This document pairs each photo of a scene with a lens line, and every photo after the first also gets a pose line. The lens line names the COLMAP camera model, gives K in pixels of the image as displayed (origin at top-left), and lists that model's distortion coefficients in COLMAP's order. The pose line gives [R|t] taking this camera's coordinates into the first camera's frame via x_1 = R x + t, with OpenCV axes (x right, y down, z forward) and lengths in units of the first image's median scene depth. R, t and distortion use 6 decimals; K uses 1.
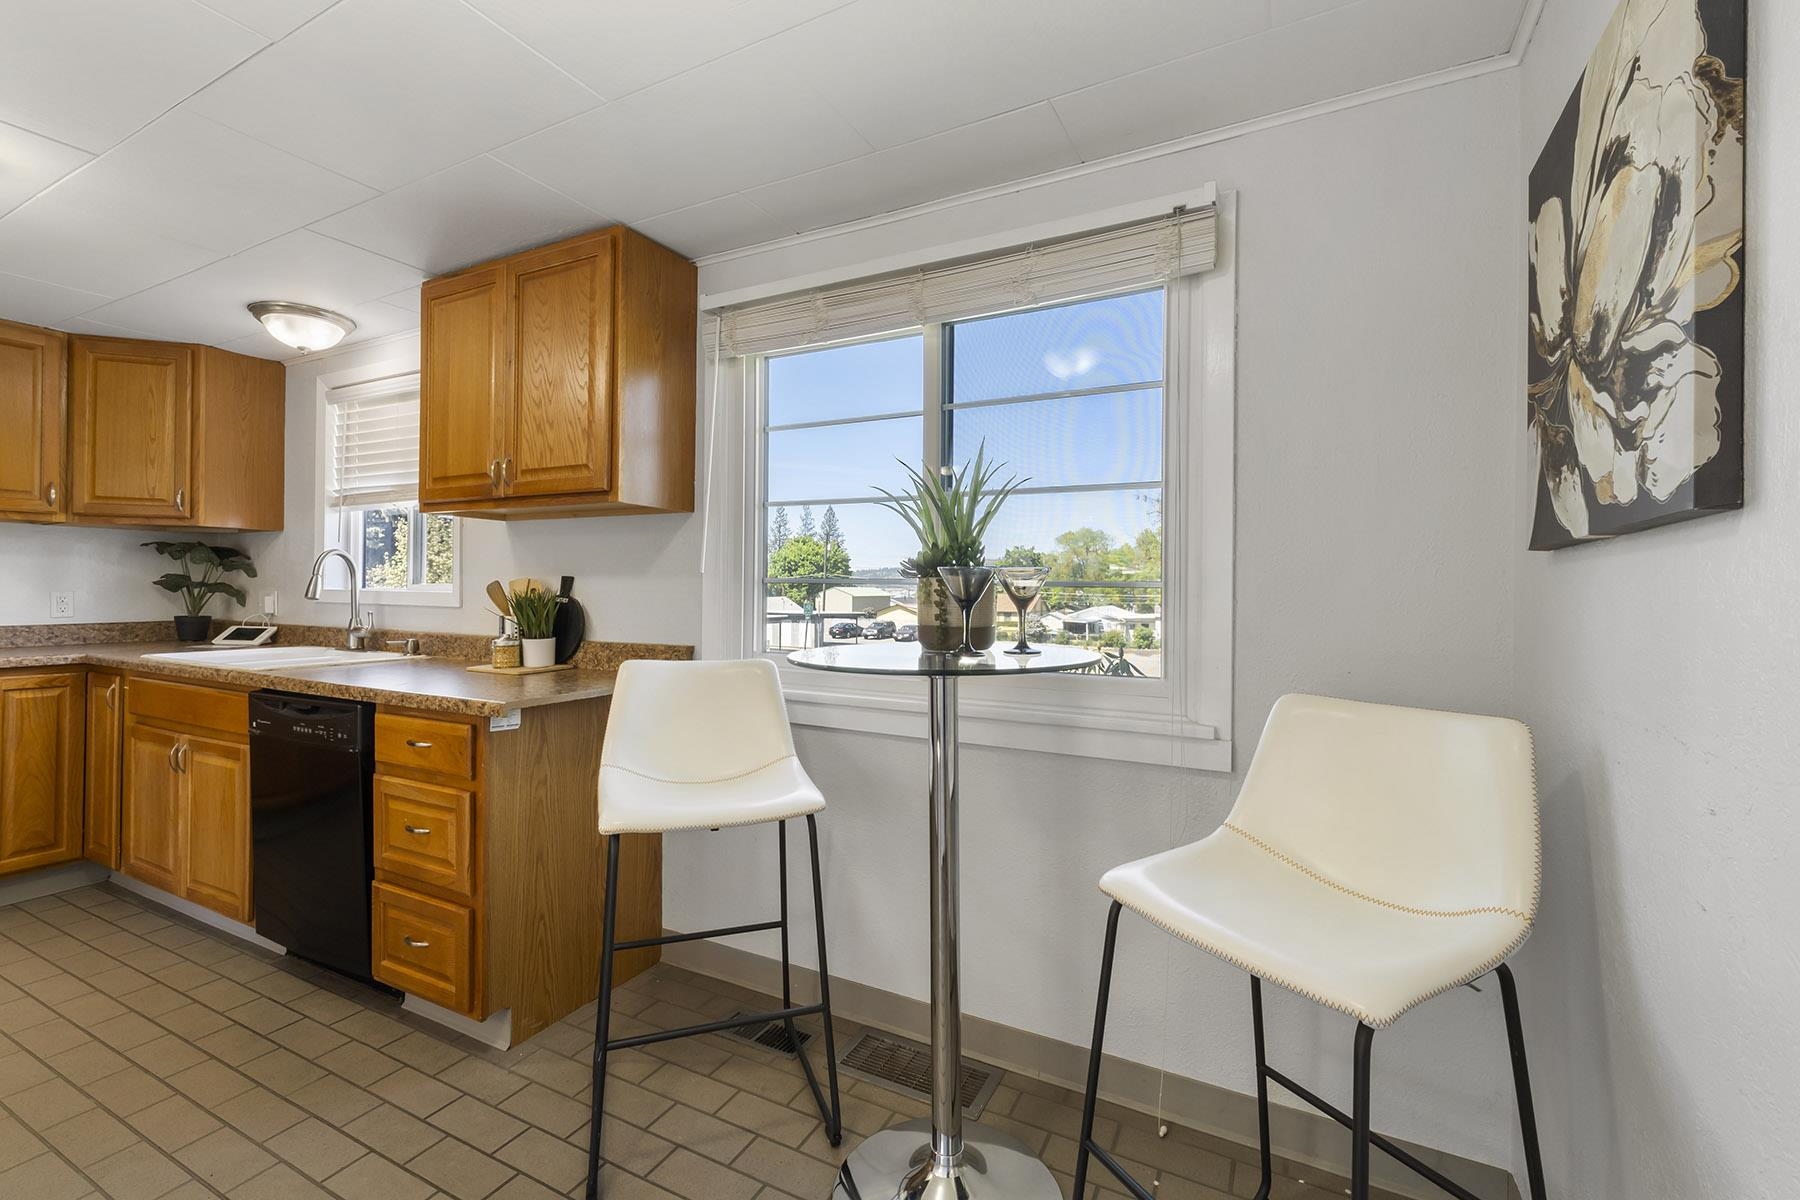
lens RADIAL K [[772.2, 0, 896.3], [0, 772.2, 589.8], [0, 0, 1]] dist [0.010427, -0.002527]
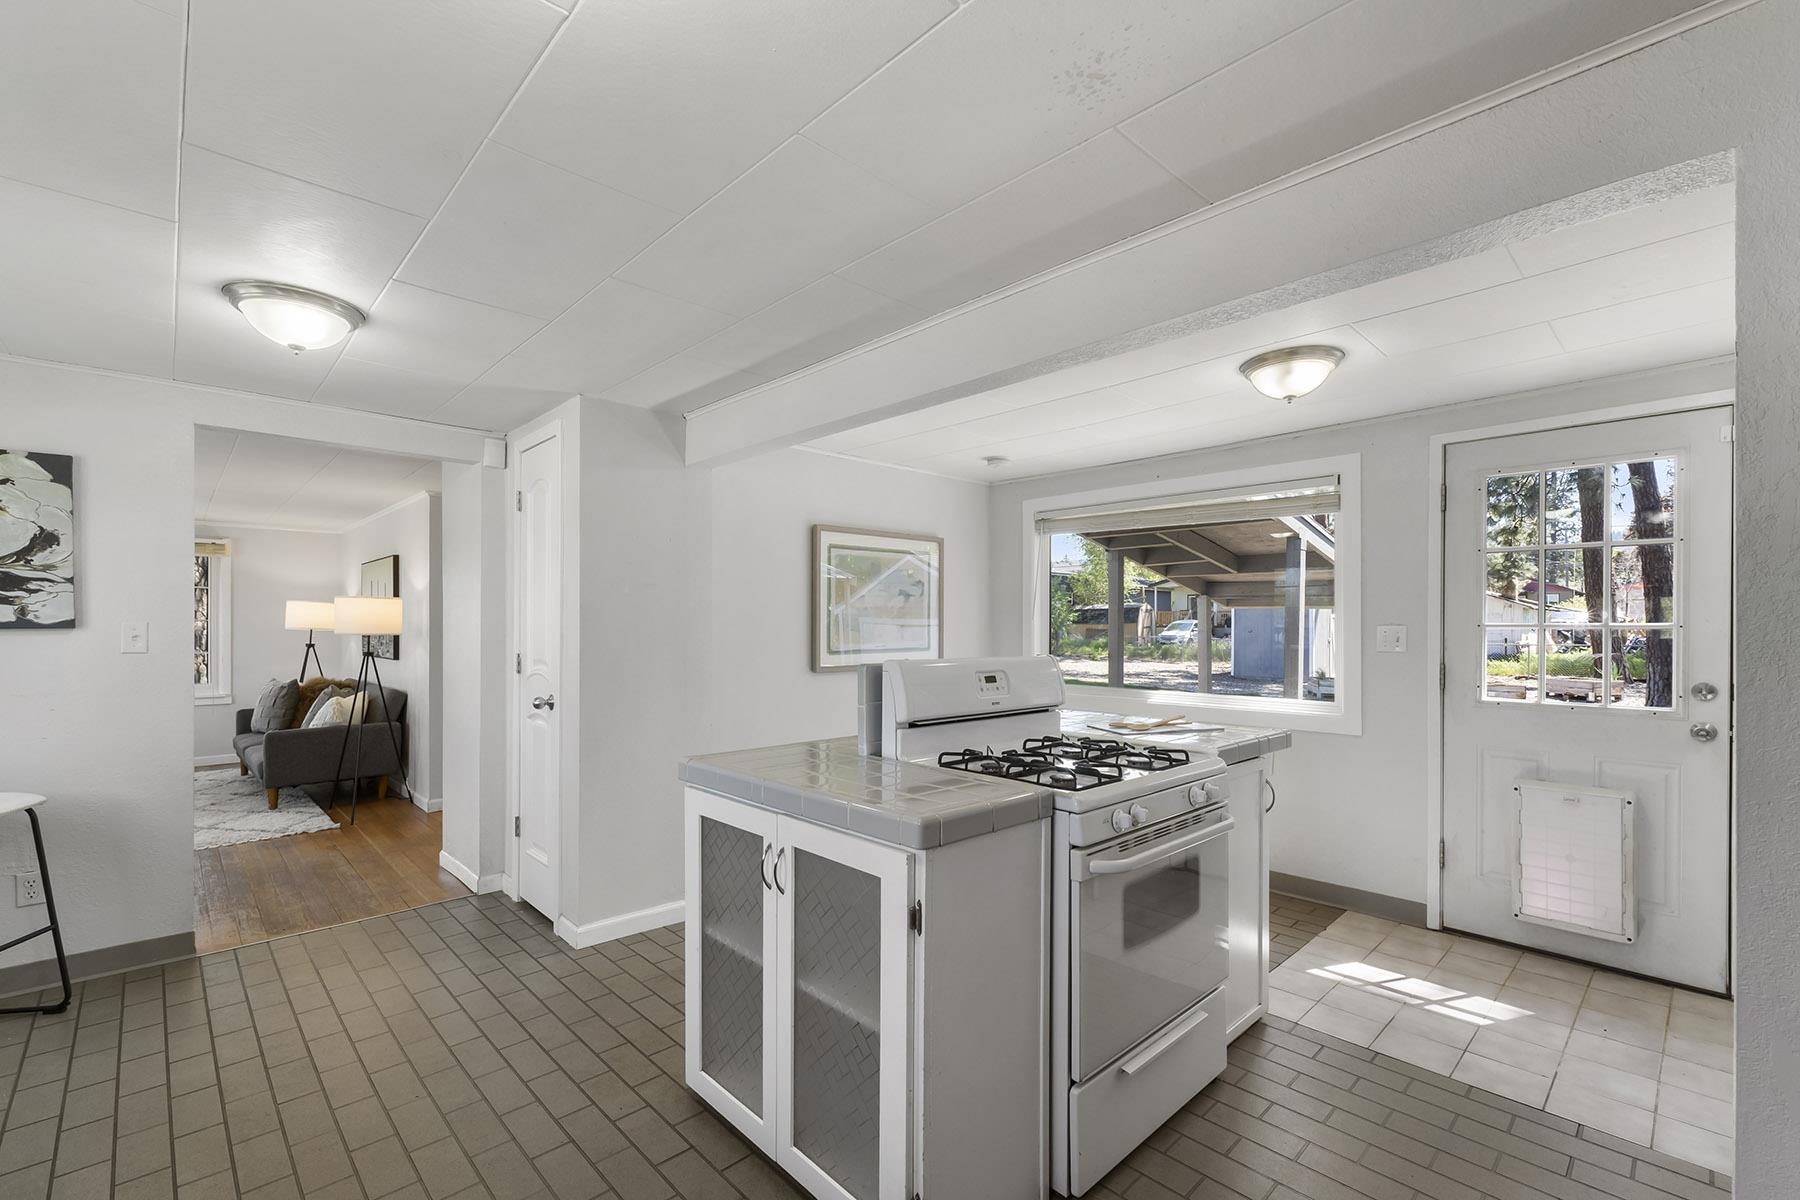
lens RADIAL K [[772.2, 0, 895.6], [0, 772.2, 606.7], [0, 0, 1]] dist [0.010427, -0.002527]
pose [[-0.947764, -0.002384, 0.318963, -1.041148], [-0.008534, 0.999804, -0.017888, -0.044690], [-0.318858, -0.019675, -0.947598, 0.860238]]
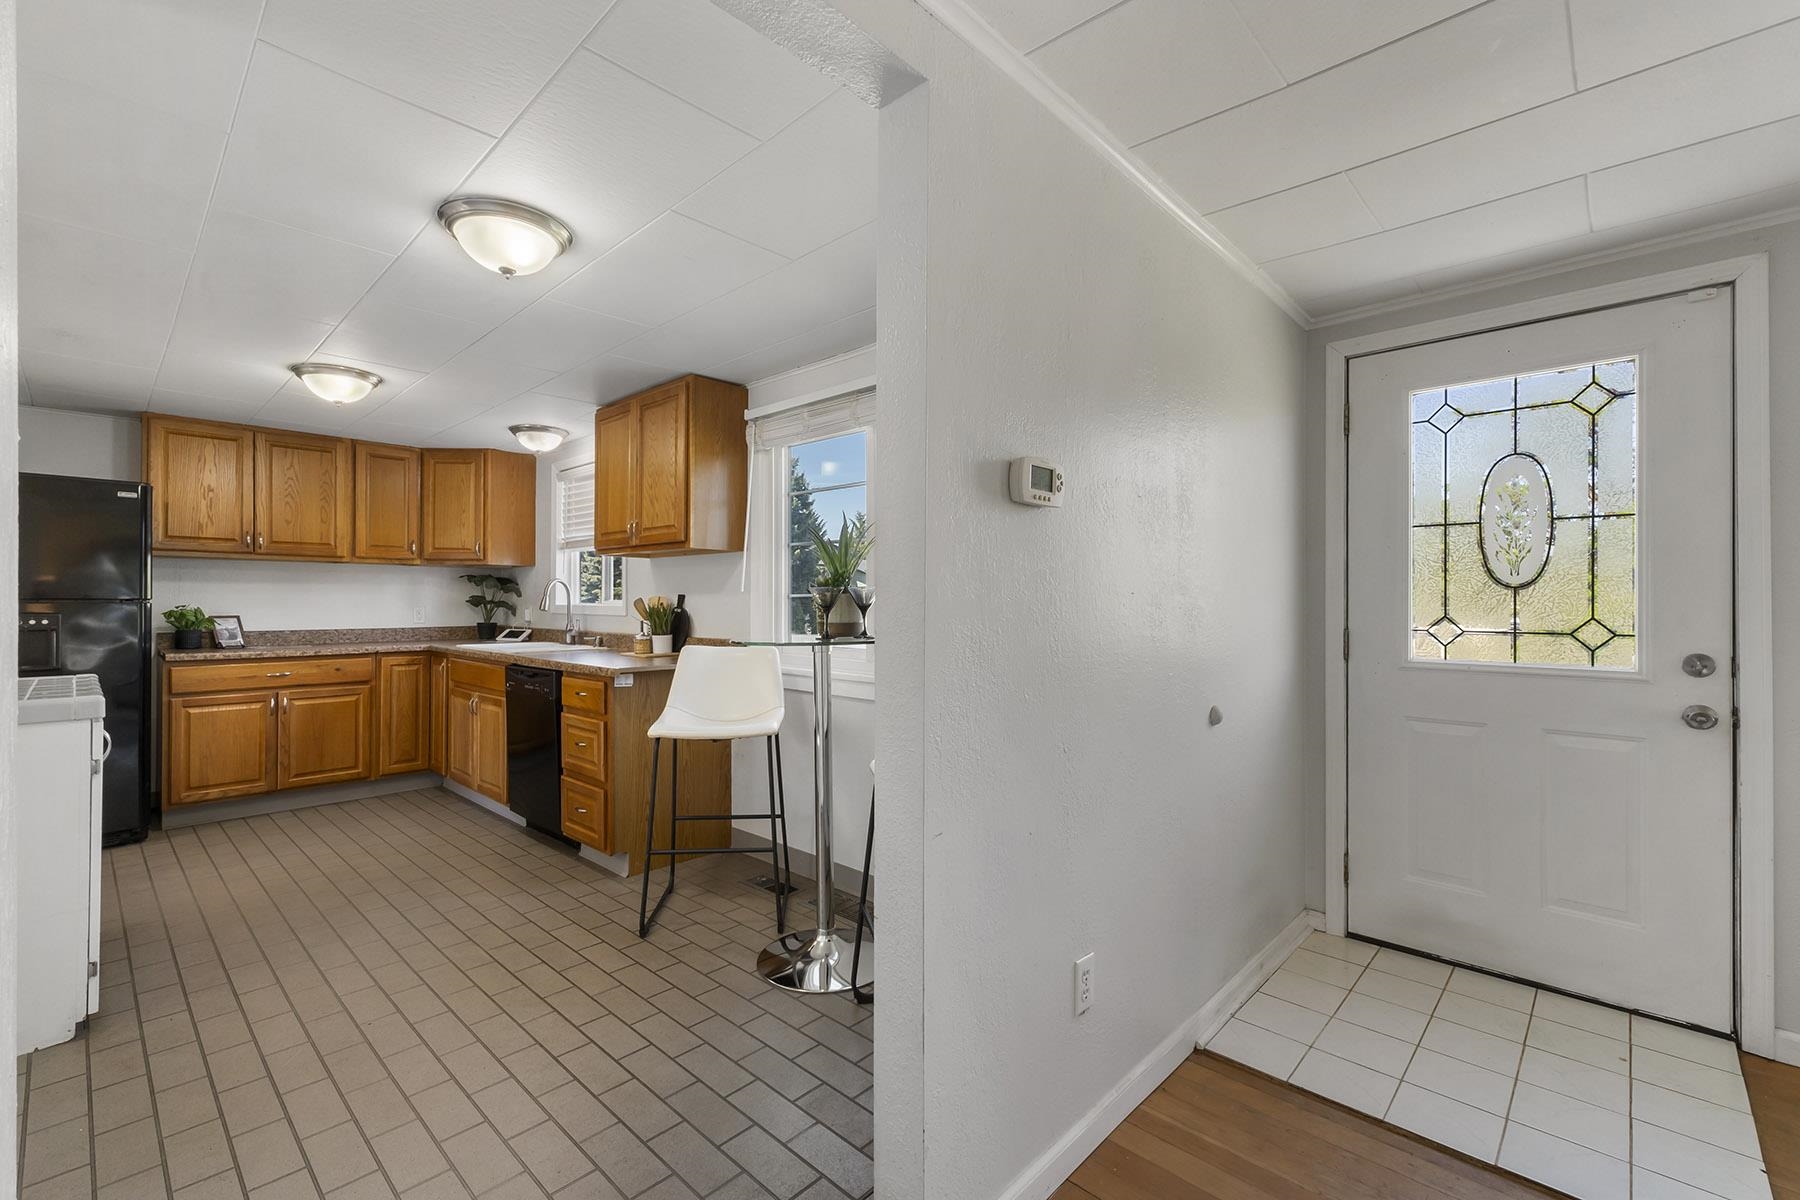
lens RADIAL K [[772.2, 0, 893.9], [0, 772.2, 604.6], [0, 0, 1]] dist [0.010427, -0.002527]
pose [[0.961822, -0.006248, -0.273603, 0.367769], [0.006052, 0.999980, -0.001561, 0.006577], [0.273608, -0.000155, 0.961841, -0.321522]]
